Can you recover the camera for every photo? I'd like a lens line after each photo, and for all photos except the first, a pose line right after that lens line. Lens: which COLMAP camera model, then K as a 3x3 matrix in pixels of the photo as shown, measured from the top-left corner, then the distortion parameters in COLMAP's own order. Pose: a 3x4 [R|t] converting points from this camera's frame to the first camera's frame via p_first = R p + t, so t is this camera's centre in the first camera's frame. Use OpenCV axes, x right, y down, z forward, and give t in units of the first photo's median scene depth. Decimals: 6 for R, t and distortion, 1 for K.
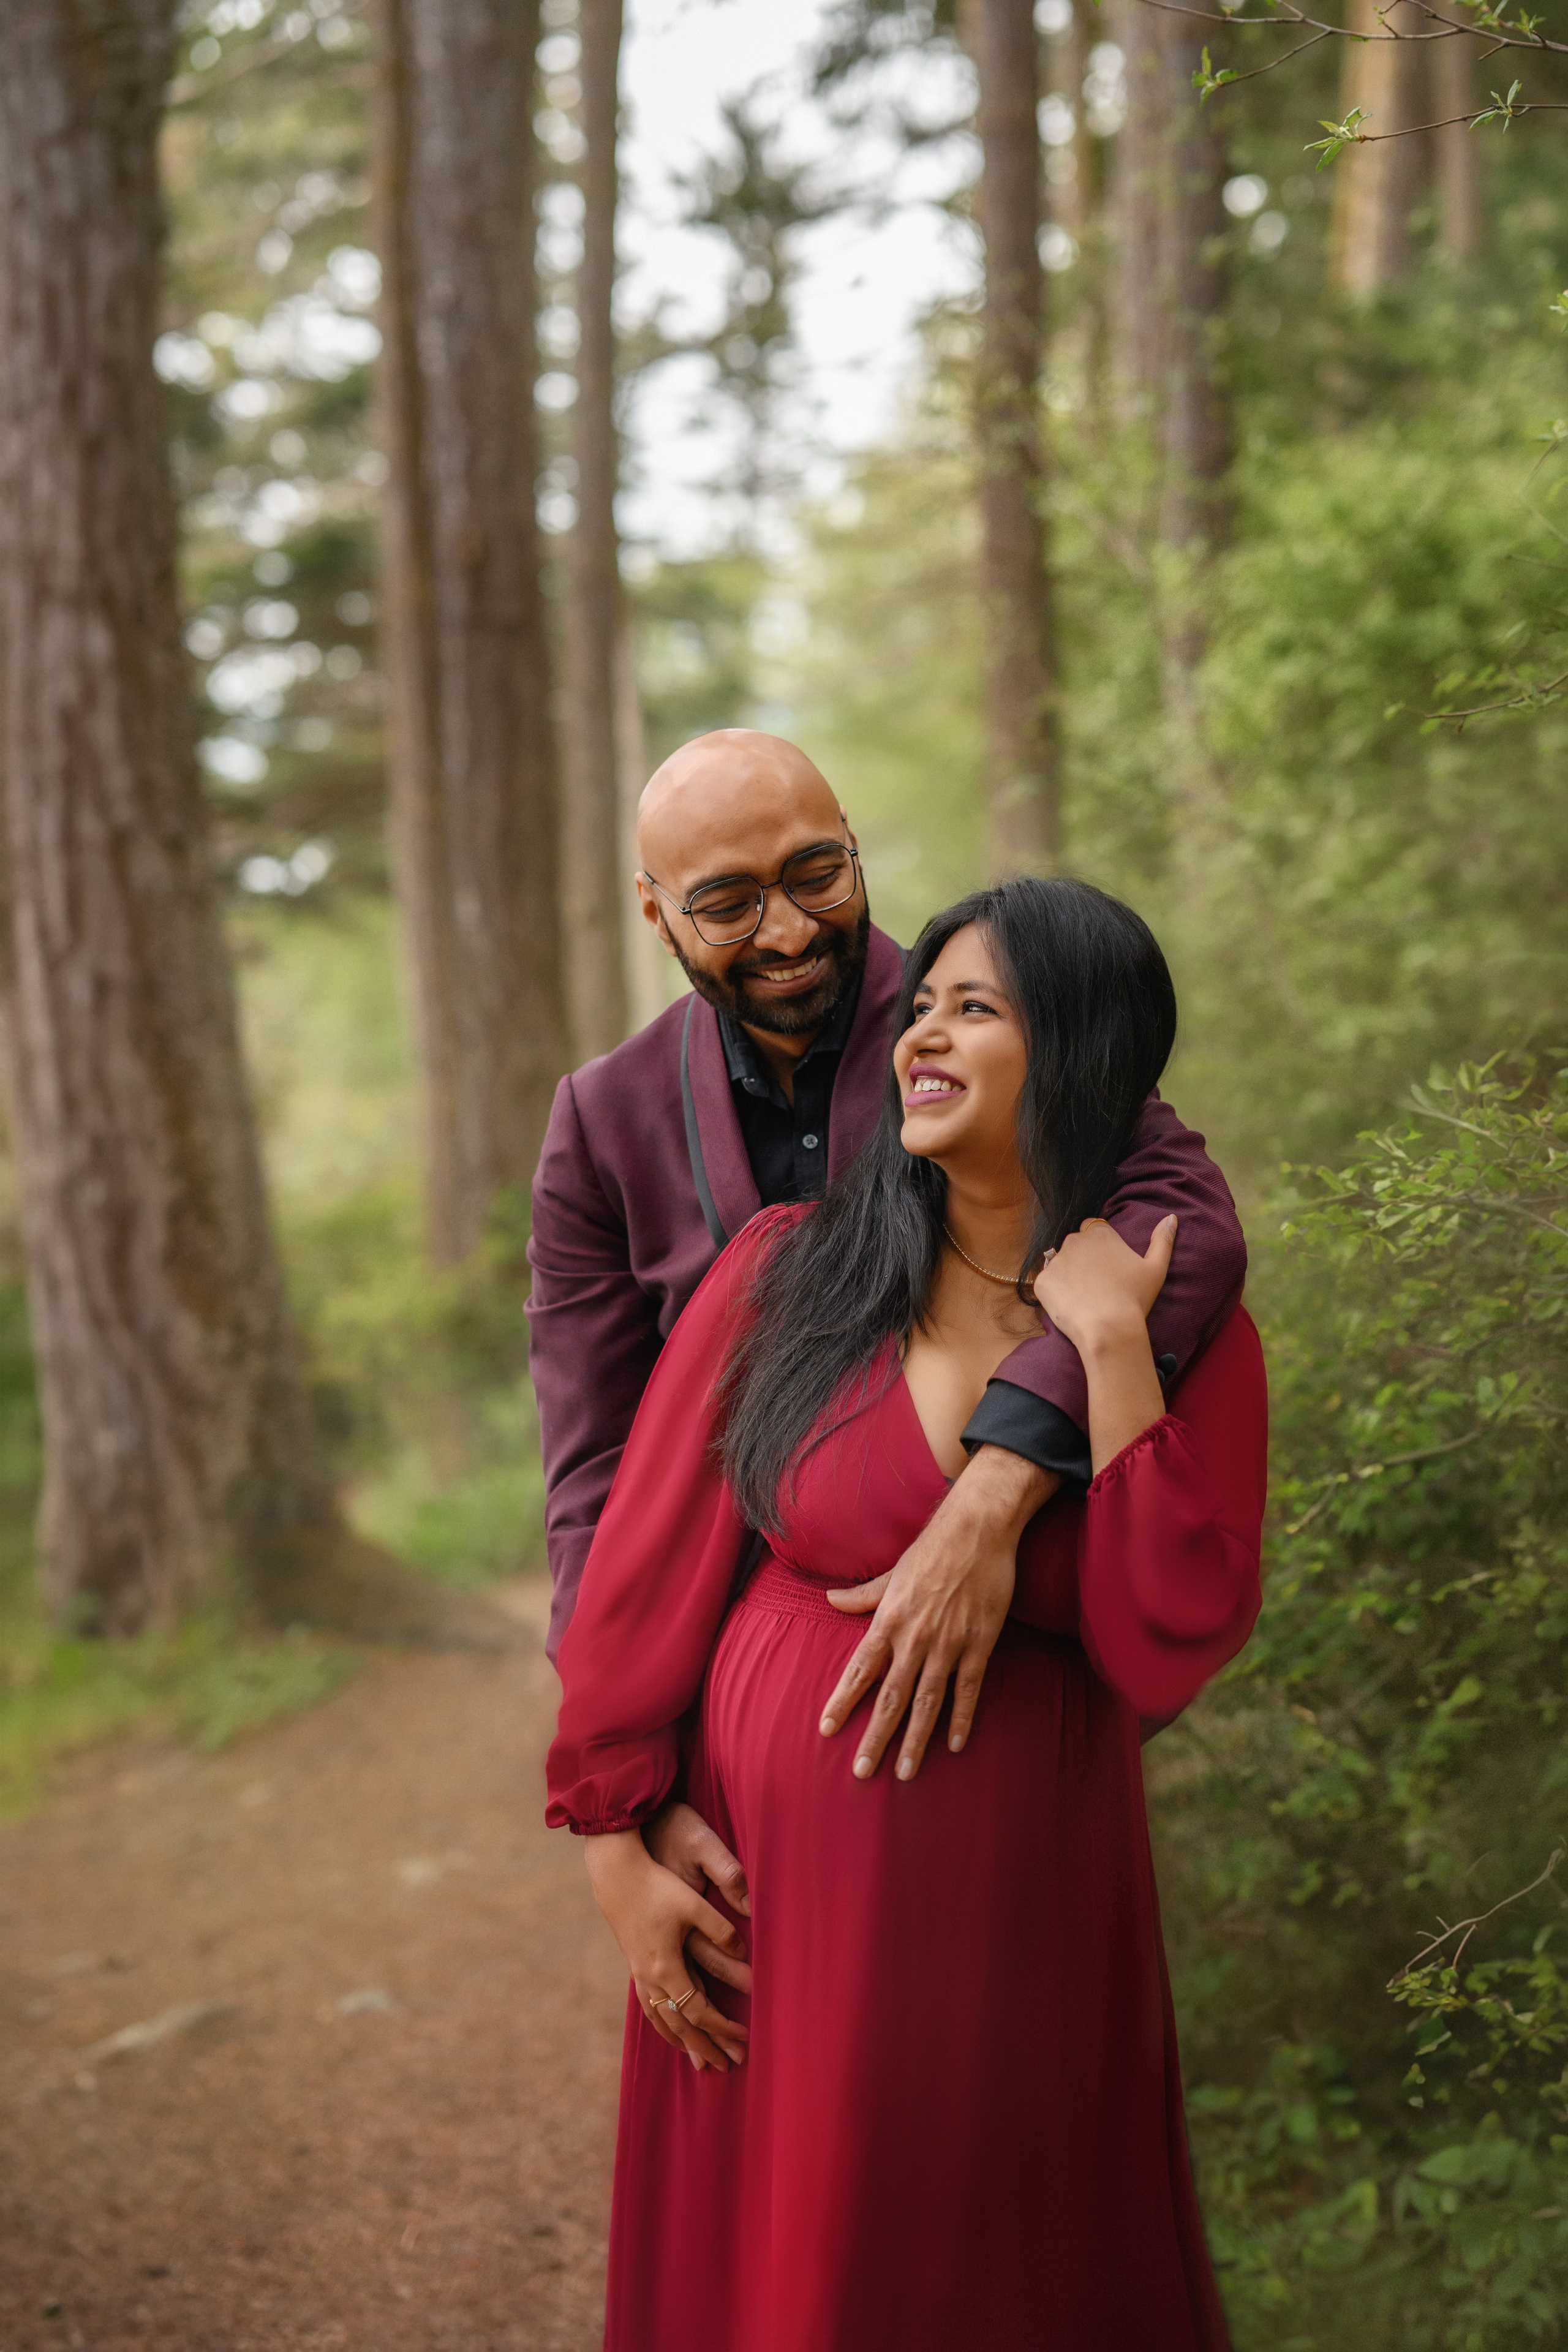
lens RADIAL K [[3391.0, 0, 787.4], [0, 3391.0, 1170.0], [0, 0, 1]] dist [-0.178397, 0.000000]
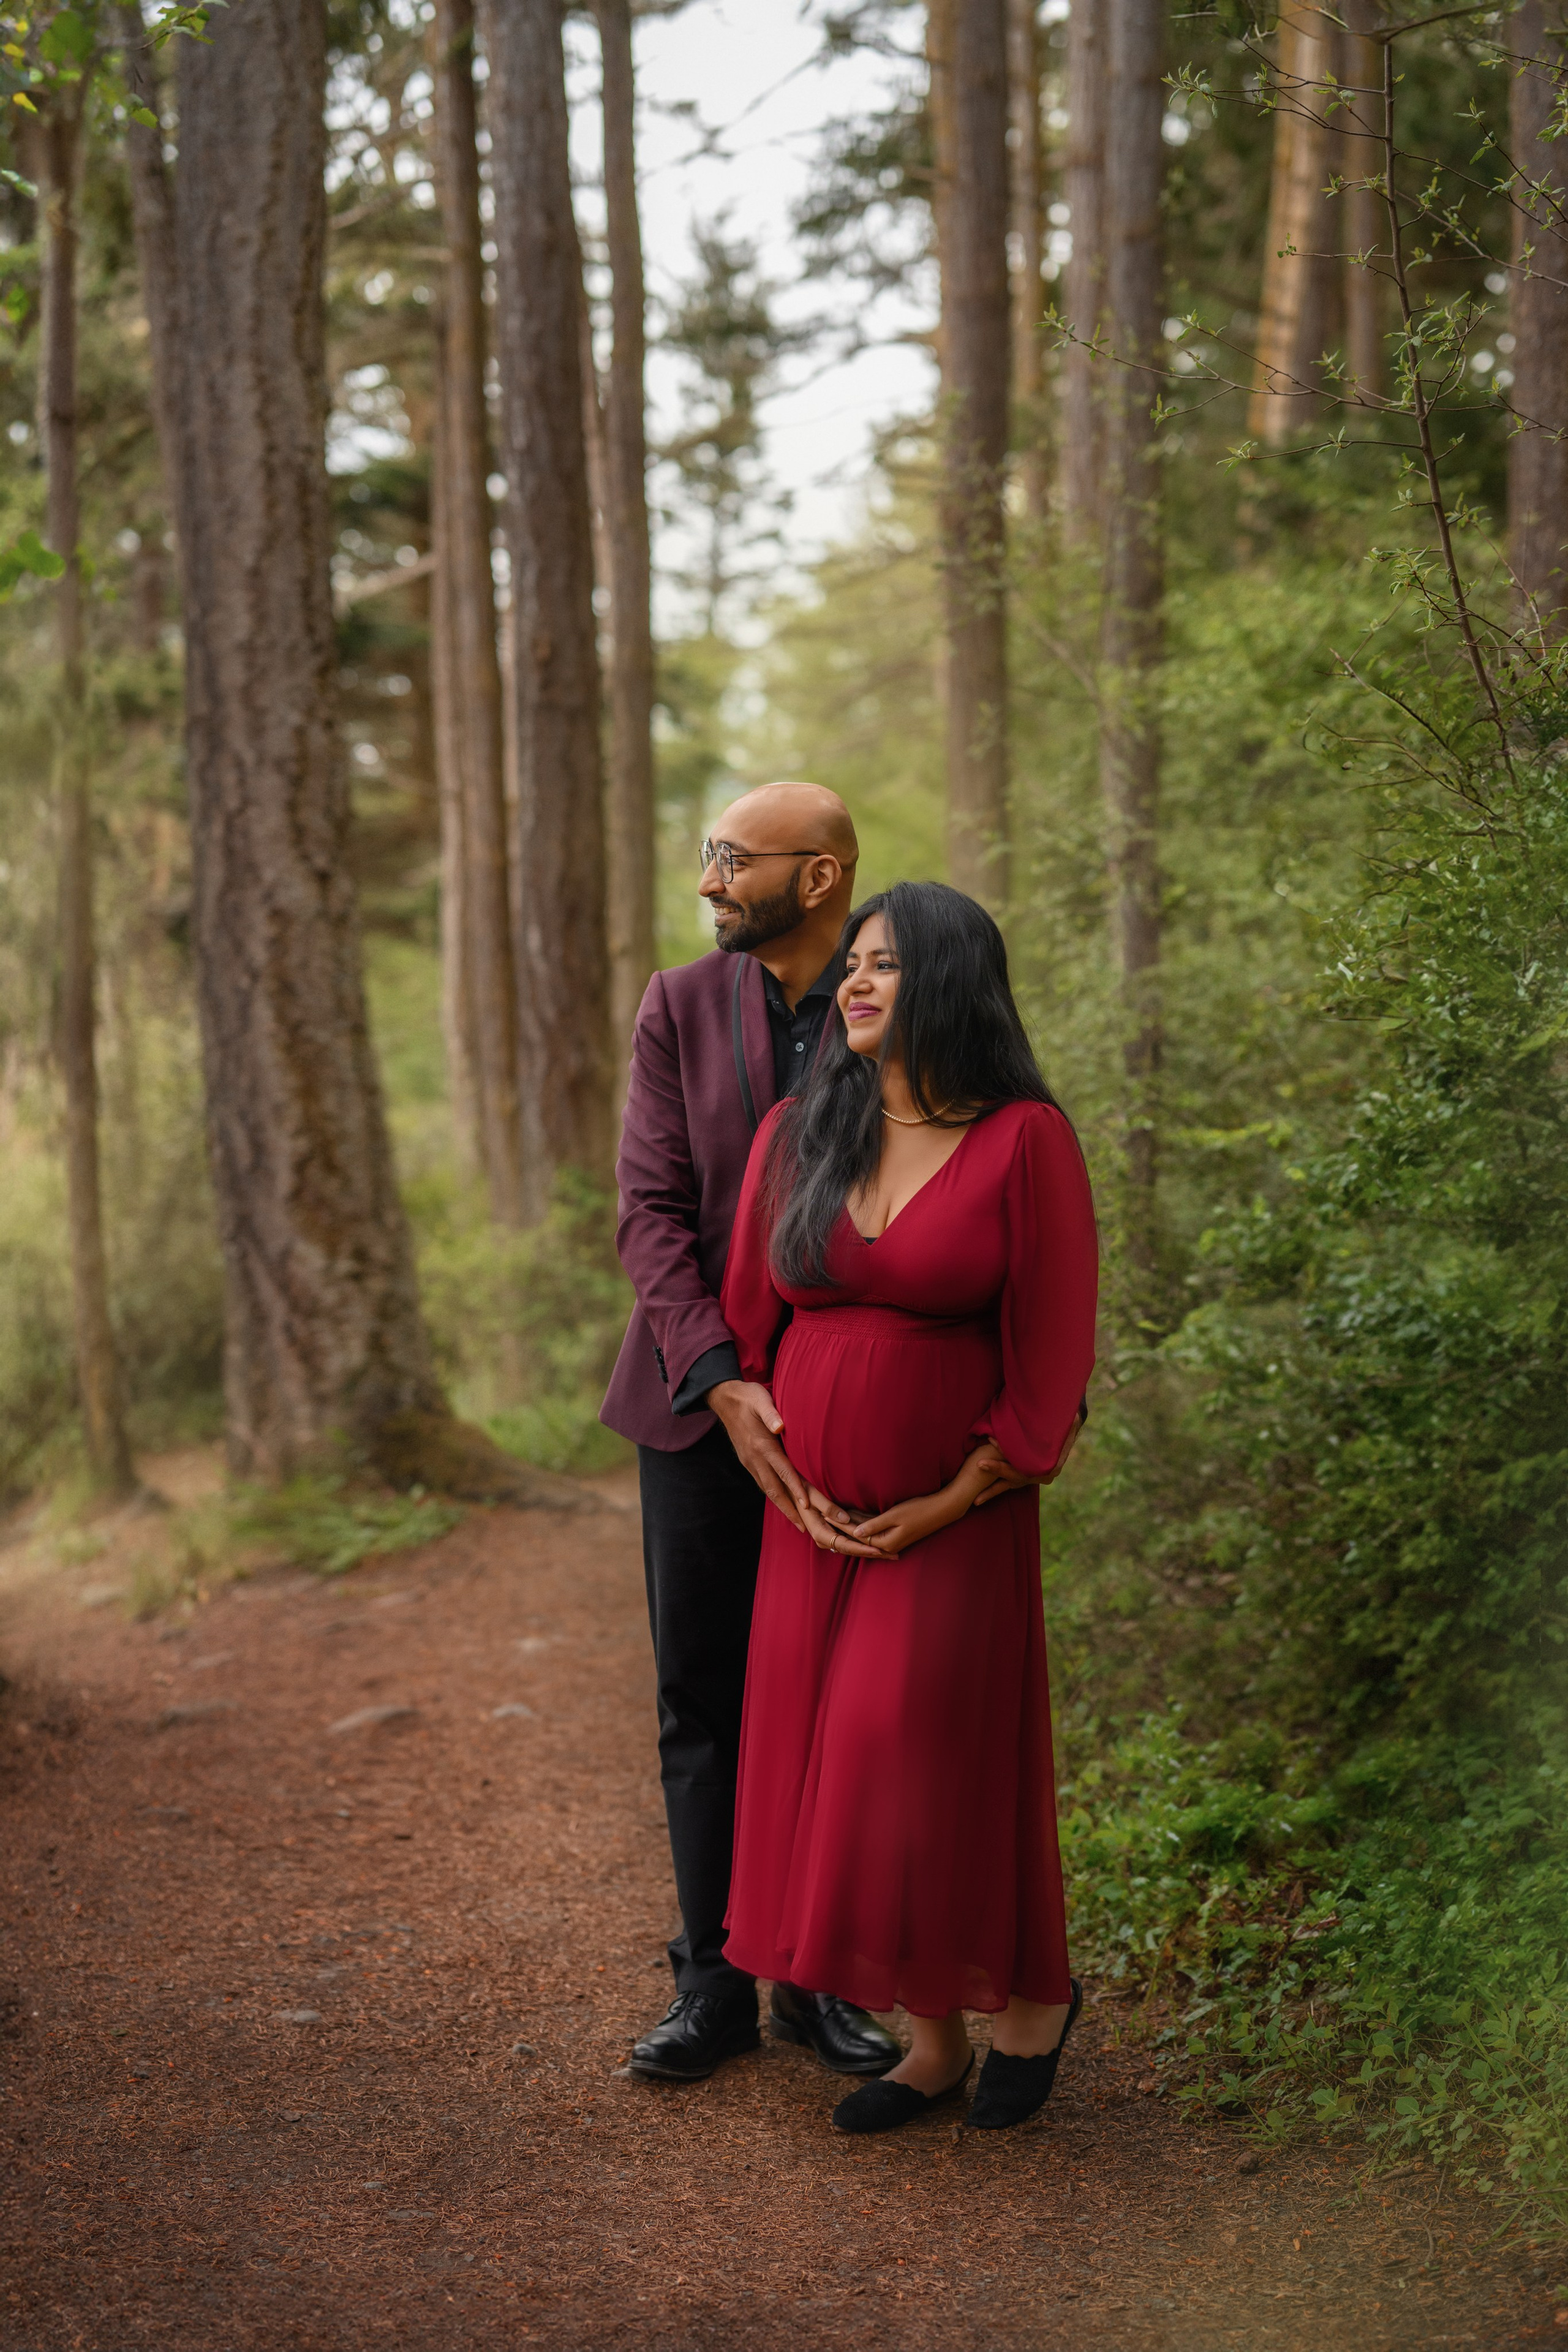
lens RADIAL K [[3391.0, 0, 781.2], [0, 3391.0, 1180.2], [0, 0, 1]] dist [-0.178397, 0.000000]
pose [[0.999379, 0.025041, 0.024775, -0.027193], [-0.024573, 0.999517, -0.019002, 0.026686], [-0.025239, 0.018381, 0.999512, -0.194879]]
